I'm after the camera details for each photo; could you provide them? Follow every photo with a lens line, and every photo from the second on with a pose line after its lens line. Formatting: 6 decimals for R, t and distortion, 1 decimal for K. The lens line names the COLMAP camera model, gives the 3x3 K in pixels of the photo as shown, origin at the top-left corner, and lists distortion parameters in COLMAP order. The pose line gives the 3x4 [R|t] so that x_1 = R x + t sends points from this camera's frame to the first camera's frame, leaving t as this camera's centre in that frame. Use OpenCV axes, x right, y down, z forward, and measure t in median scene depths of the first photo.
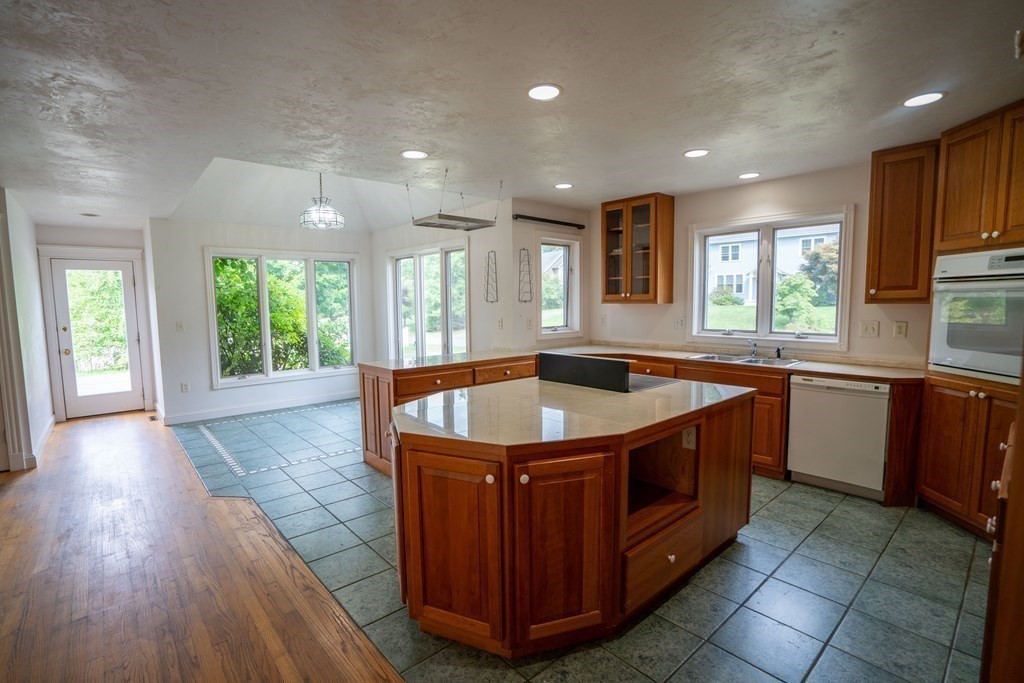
lens RADIAL K [[475.7, 0, 512.0], [0, 475.7, 341.5], [0, 0, 1]] dist [-0.020489, 0.000261]
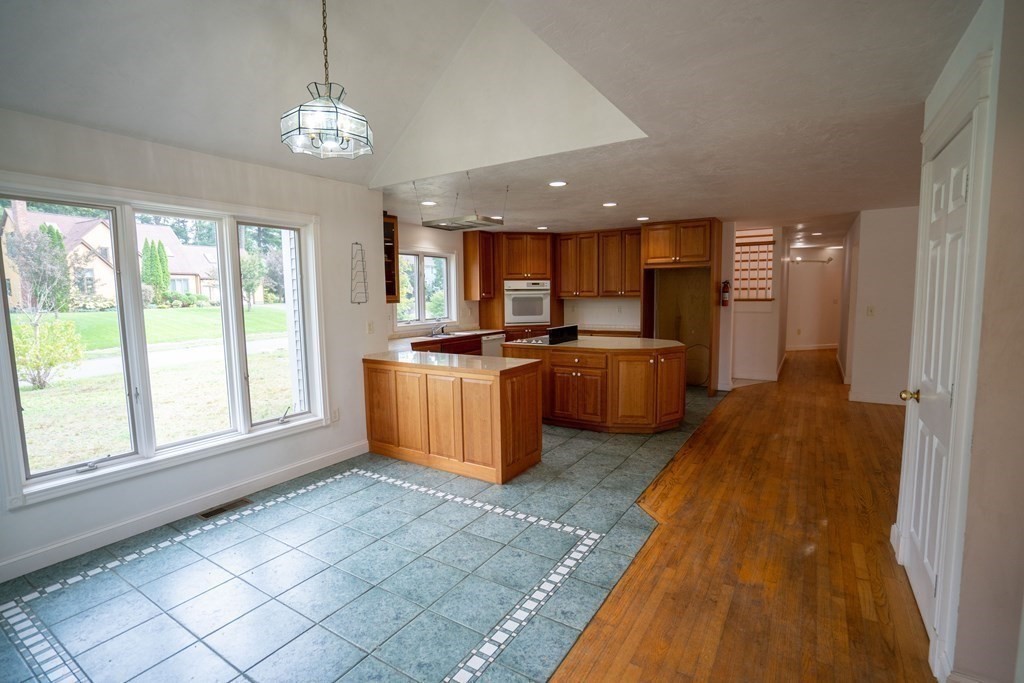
lens RADIAL K [[475.7, 0, 512.0], [0, 475.7, 341.5], [0, 0, 1]] dist [-0.020489, 0.000261]
pose [[-0.271399, -0.083677, 0.958822, -1.216763], [0.099033, 0.988498, 0.114299, -0.112559], [-0.957358, 0.125976, -0.259991, 1.275972]]
